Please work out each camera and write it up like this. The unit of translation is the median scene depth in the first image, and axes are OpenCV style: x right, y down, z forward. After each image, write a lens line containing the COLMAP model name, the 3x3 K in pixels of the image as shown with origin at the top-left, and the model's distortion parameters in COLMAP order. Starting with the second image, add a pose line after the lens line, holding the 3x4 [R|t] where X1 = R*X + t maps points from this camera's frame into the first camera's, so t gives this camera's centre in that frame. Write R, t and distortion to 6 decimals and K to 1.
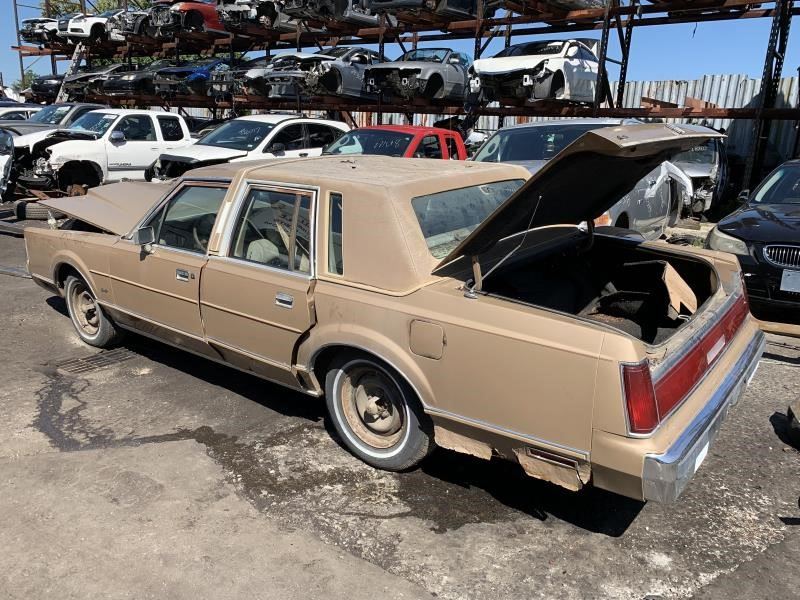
lens RADIAL K [[683.2, 0, 400.0], [0, 683.2, 300.0], [0, 0, 1]] dist [0.009374, -0.002006]
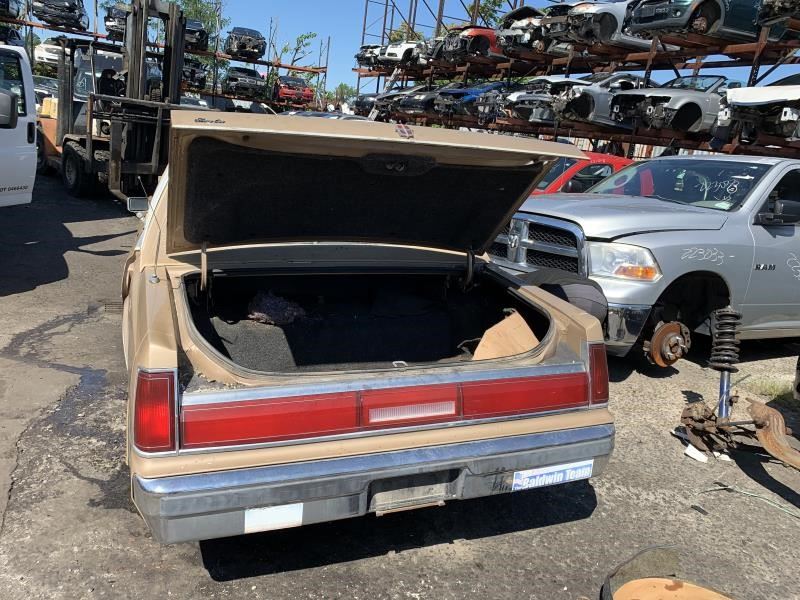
lens RADIAL K [[683.2, 0, 400.0], [0, 683.2, 300.0], [0, 0, 1]] dist [0.009374, -0.002006]
pose [[0.835770, 0.192619, -0.514184, 0.224916], [-0.216551, 0.976175, 0.013698, -0.016704], [0.504572, 0.099899, 0.857570, 0.083947]]
